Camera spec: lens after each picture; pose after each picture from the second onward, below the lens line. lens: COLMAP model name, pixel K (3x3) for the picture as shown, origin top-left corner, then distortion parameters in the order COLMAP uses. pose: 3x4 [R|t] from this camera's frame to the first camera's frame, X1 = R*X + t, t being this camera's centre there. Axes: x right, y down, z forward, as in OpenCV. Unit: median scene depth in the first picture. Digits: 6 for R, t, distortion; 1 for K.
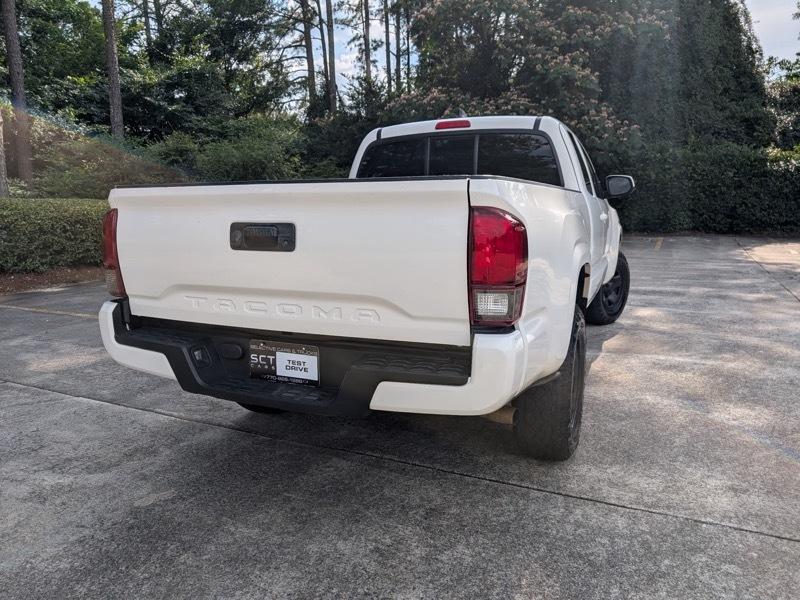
lens RADIAL K [[577.0, 0, 388.4], [0, 577.0, 299.4], [0, 0, 1]] dist [0.023810, -0.027268]
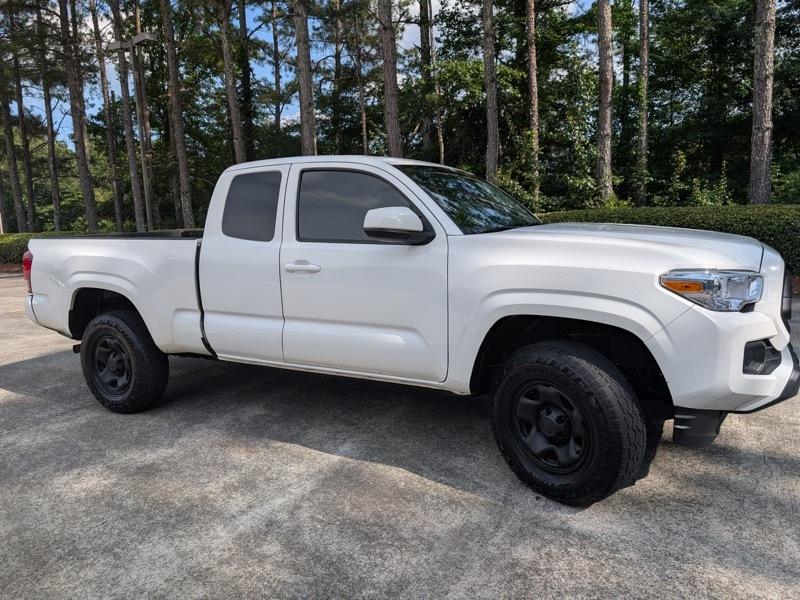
lens RADIAL K [[577.3, 0, 400.9], [0, 577.3, 295.8], [0, 0, 1]] dist [0.008281, -0.002600]
pose [[-0.077753, 0.151210, -0.985439, 1.201149], [-0.128016, 0.978735, 0.160282, -0.262787], [0.988720, 0.138614, -0.056742, 1.255575]]
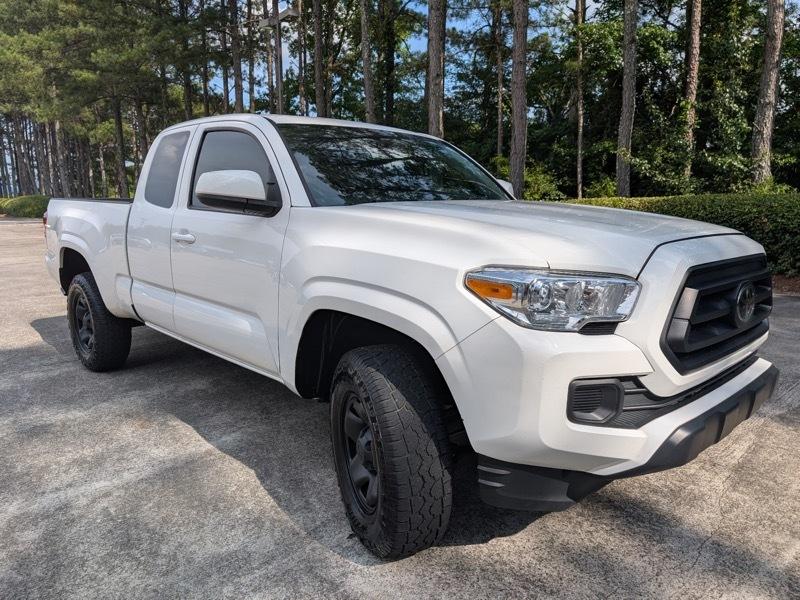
lens RADIAL K [[579.0, 0, 400.0], [0, 579.0, 305.2], [0, 0, 1]] dist [0.011452, -0.008939]
pose [[-0.362480, 0.181019, -0.914243, 1.000904], [-0.149318, 0.957005, 0.248687, -0.297354], [0.919953, 0.226657, -0.319865, 1.583646]]
